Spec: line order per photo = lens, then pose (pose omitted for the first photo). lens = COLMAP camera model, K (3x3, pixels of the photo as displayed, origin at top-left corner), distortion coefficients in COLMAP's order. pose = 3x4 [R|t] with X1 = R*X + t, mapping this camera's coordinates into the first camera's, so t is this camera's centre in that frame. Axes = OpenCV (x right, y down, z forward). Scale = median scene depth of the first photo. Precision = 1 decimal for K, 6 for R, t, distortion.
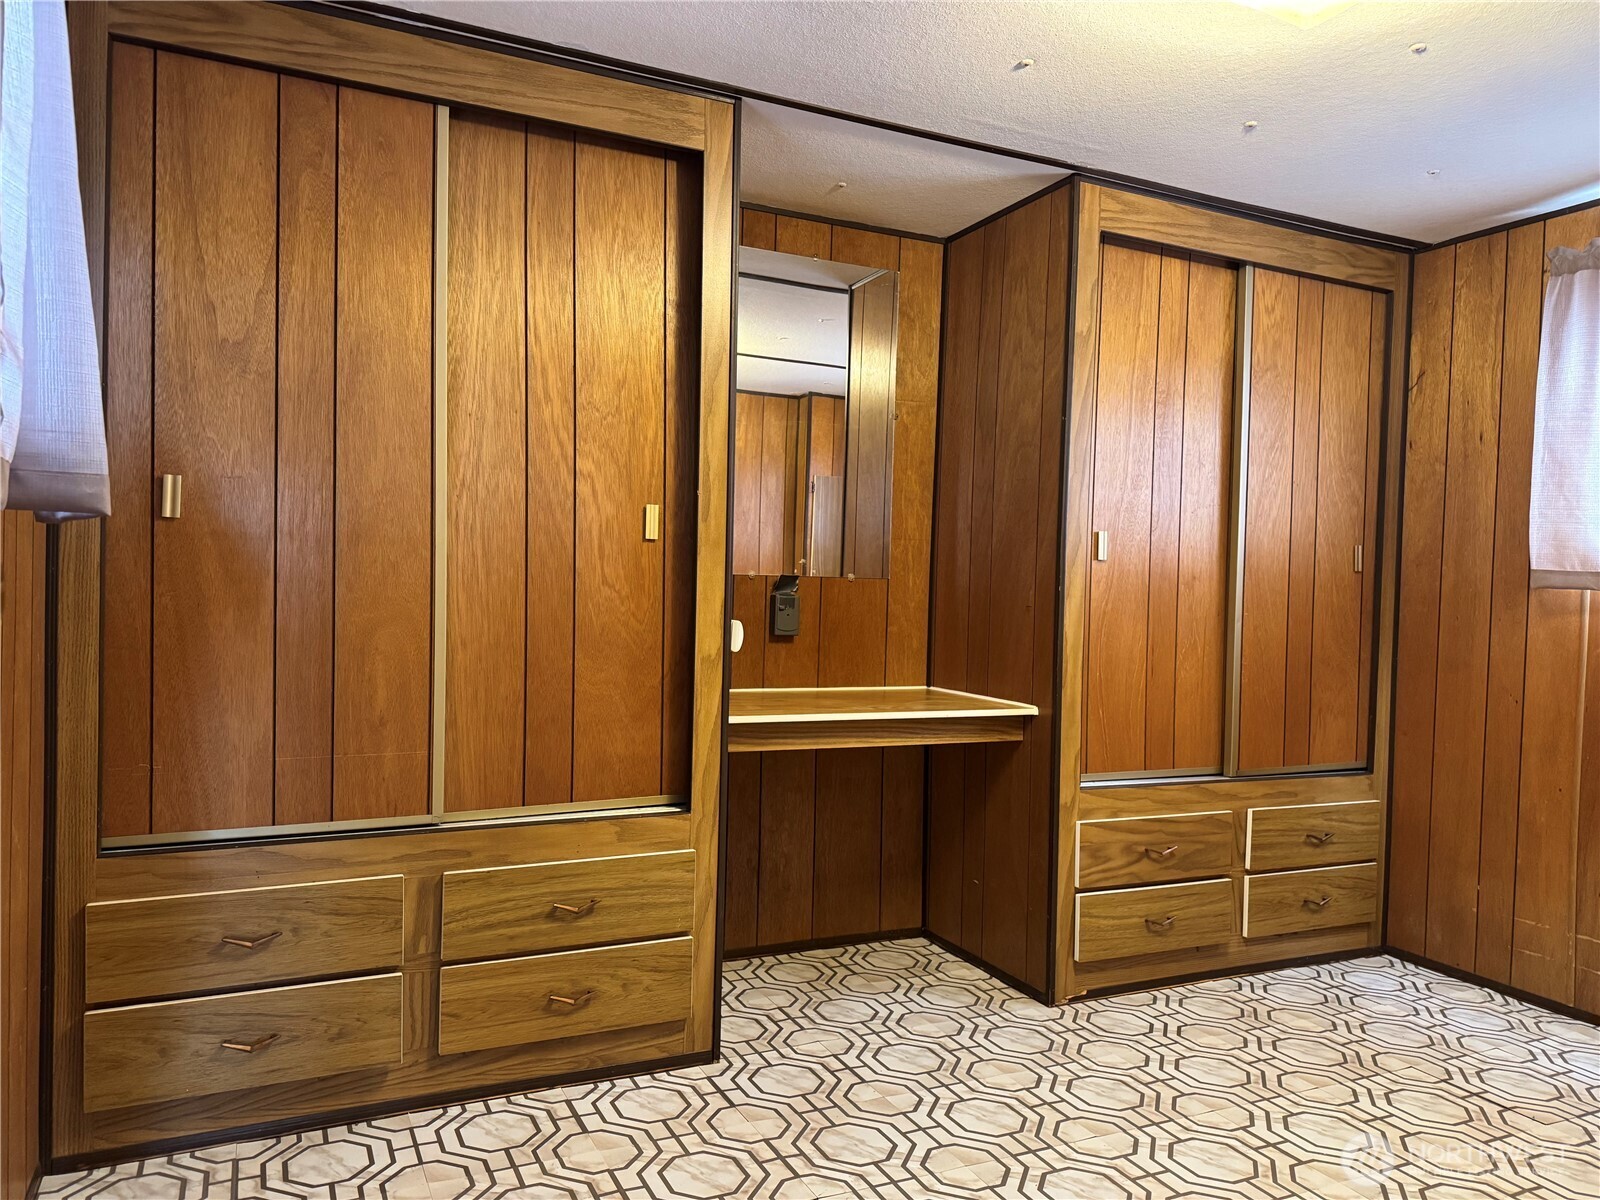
lens RADIAL K [[1096.6, 0, 791.8], [0, 1096.6, 625.4], [0, 0, 1]] dist [0.062324, -0.089318]
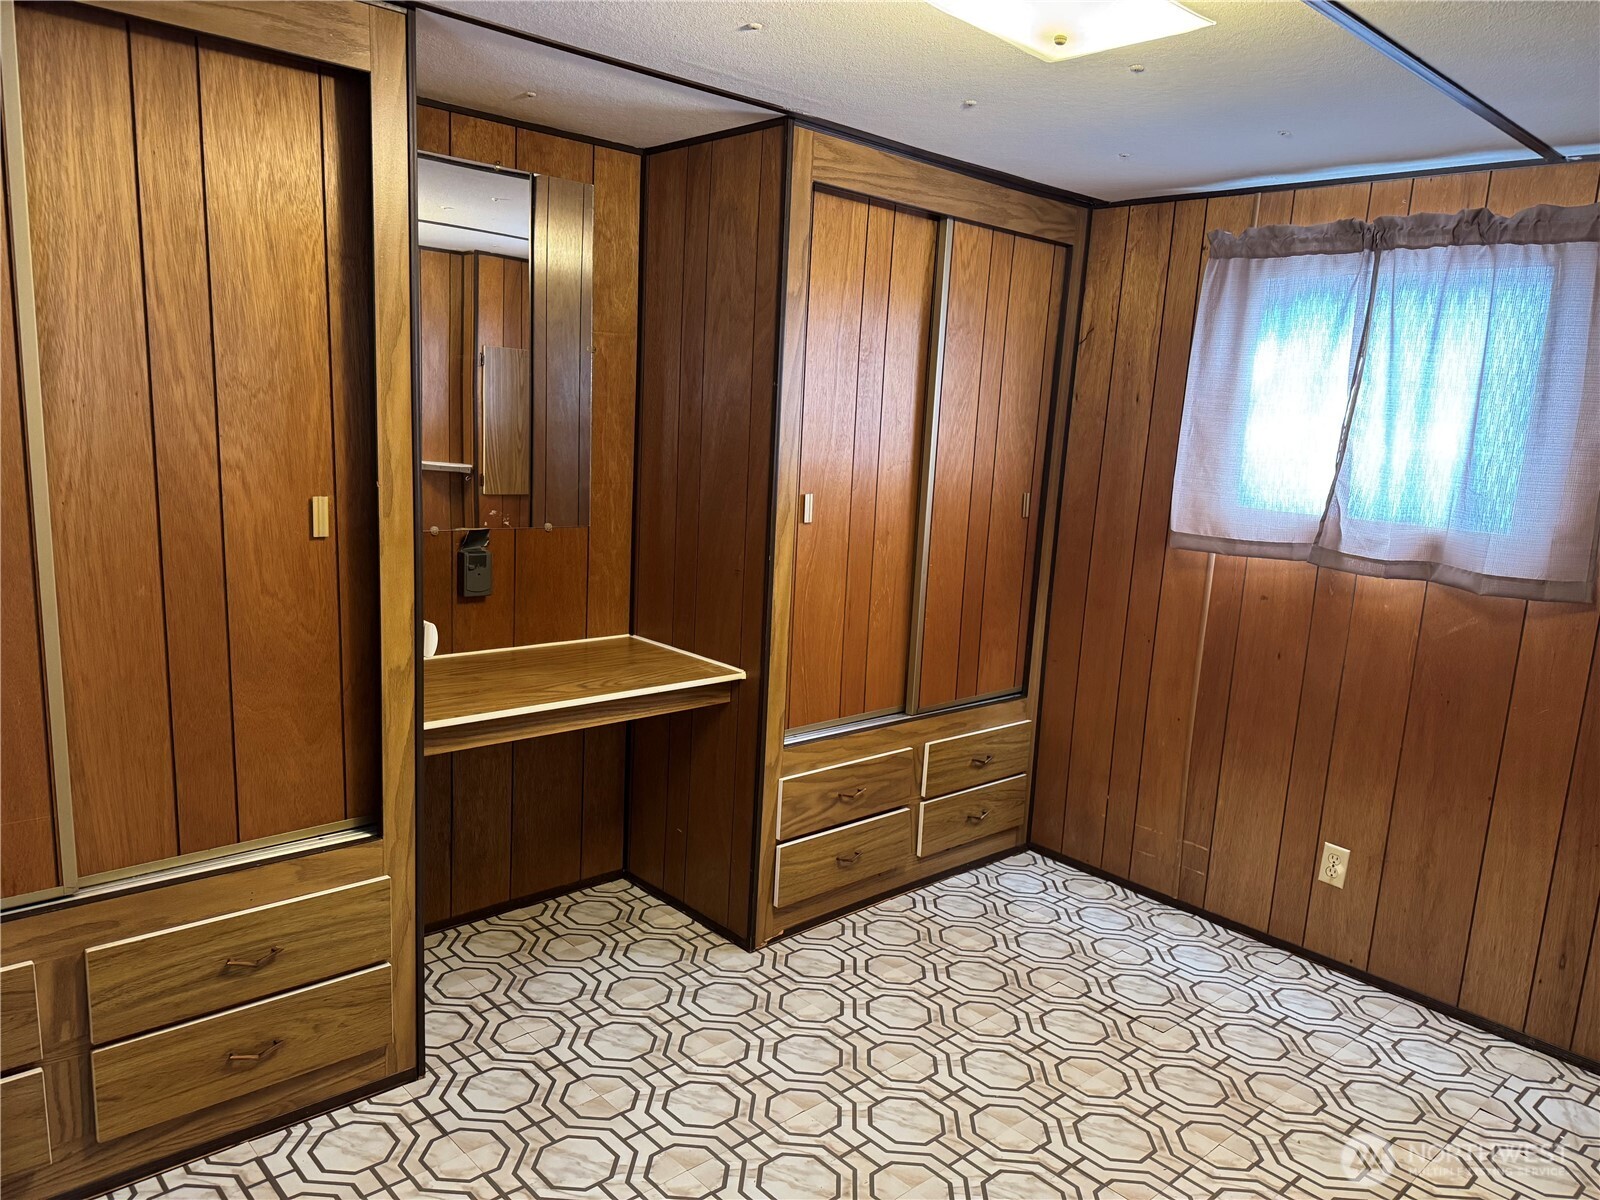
lens RADIAL K [[1096.6, 0, 791.8], [0, 1096.6, 625.4], [0, 0, 1]] dist [0.062324, -0.089318]
pose [[0.954910, -0.030105, 0.295366, -0.028046], [-0.018290, 0.986991, 0.159730, -0.126350], [-0.296333, -0.157930, 0.941937, 0.051764]]
